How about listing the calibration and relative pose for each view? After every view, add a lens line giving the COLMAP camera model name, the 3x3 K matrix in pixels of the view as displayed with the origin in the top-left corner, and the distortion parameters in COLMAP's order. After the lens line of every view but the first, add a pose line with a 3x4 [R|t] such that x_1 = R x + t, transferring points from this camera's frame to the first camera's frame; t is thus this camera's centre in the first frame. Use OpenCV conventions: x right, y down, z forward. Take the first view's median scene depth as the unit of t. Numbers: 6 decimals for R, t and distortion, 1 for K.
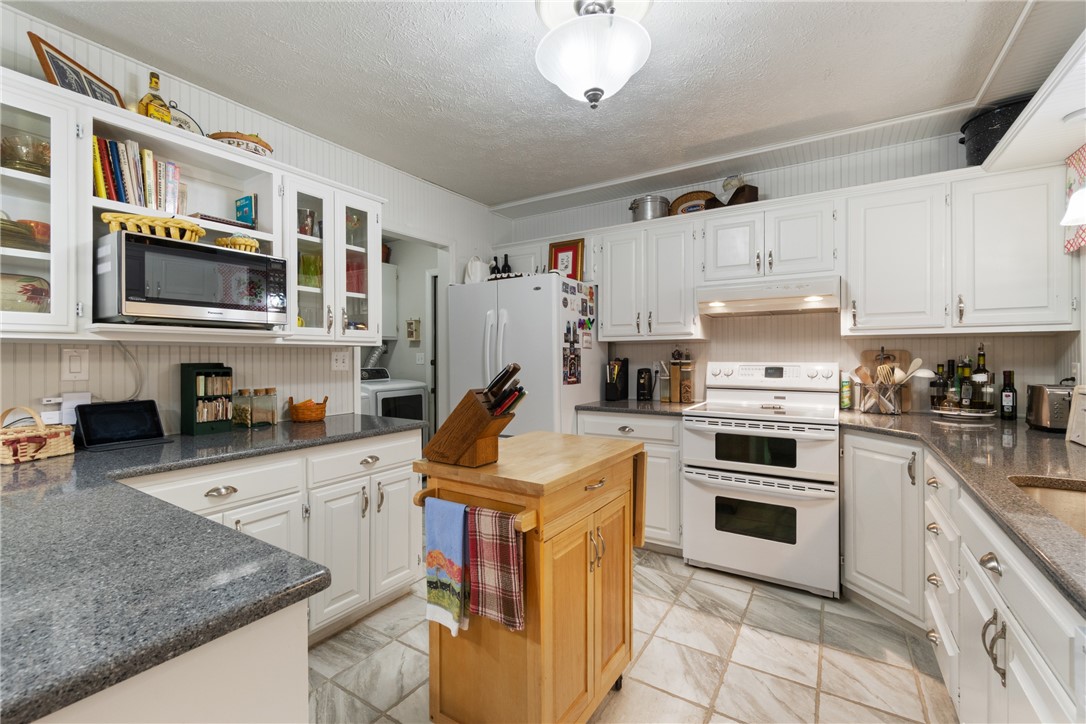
lens RADIAL K [[474.3, 0, 541.9], [0, 474.3, 359.0], [0, 0, 1]] dist [-0.003825, -0.000089]
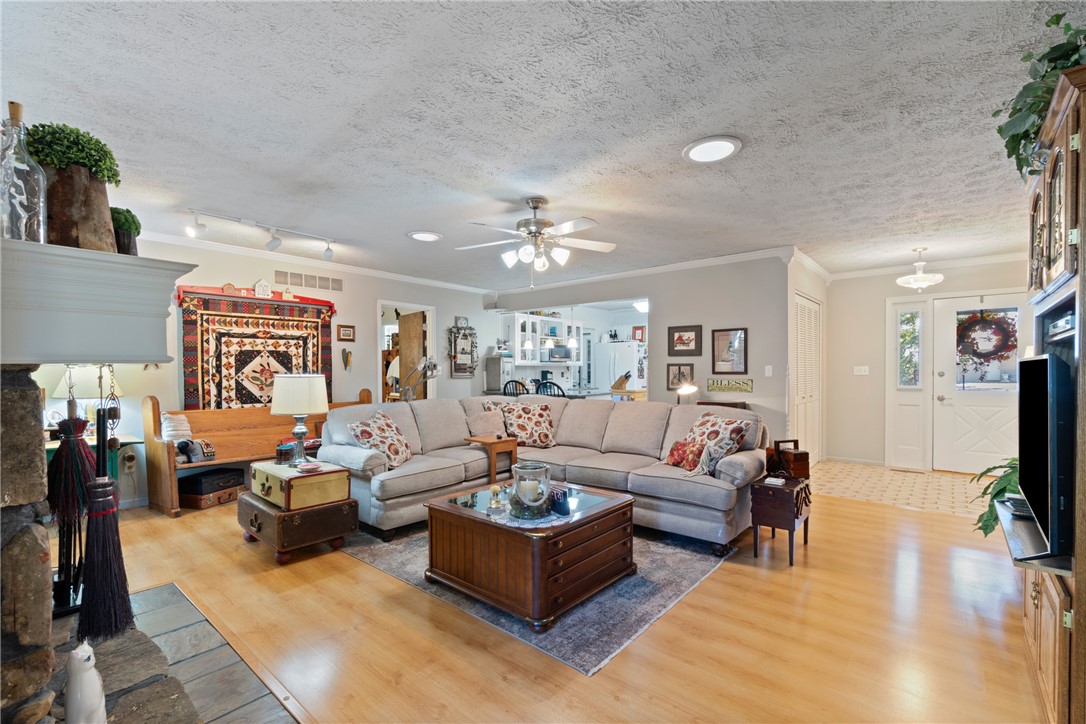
lens RADIAL K [[474.3, 0, 541.5], [0, 474.3, 369.4], [0, 0, 1]] dist [-0.003825, -0.000089]
pose [[0.988863, 0.003211, -0.148793, -0.139805], [-0.003869, 0.999984, -0.004134, 0.014013], [0.148777, 0.004663, 0.988860, -2.589863]]
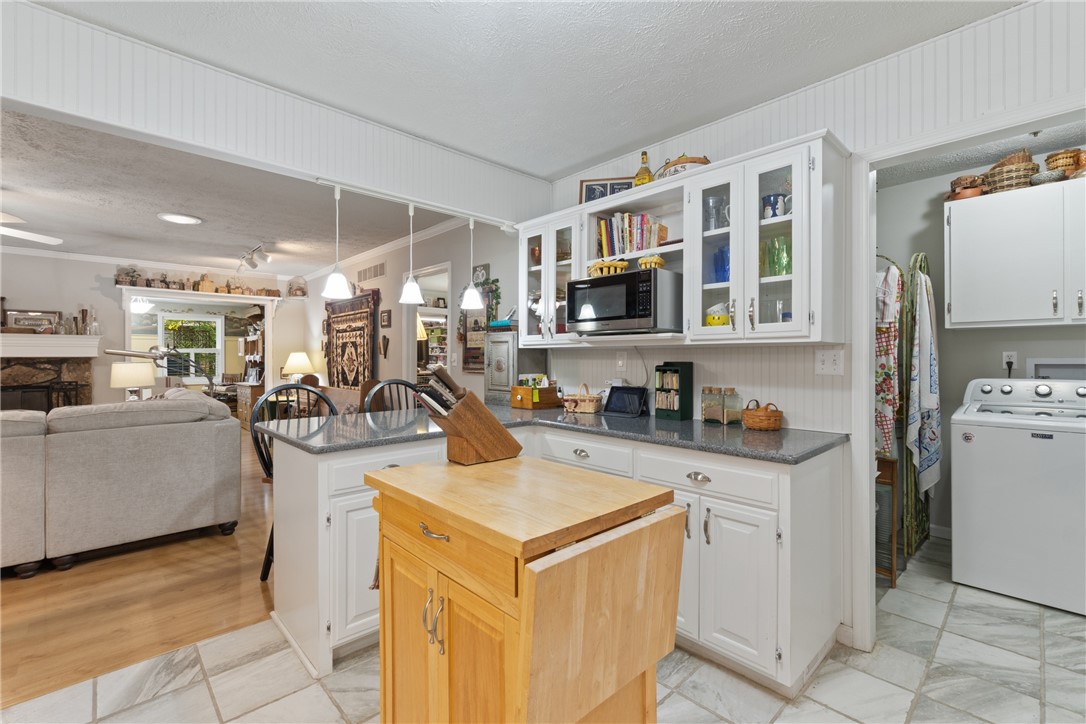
lens RADIAL K [[474.3, 0, 544.0], [0, 474.3, 358.4], [0, 0, 1]] dist [-0.003825, -0.000089]
pose [[-0.241635, 0.007894, -0.970335, 0.502479], [-0.000188, 0.999967, 0.008182, -0.008481], [0.970367, 0.002160, -0.241625, 0.875302]]
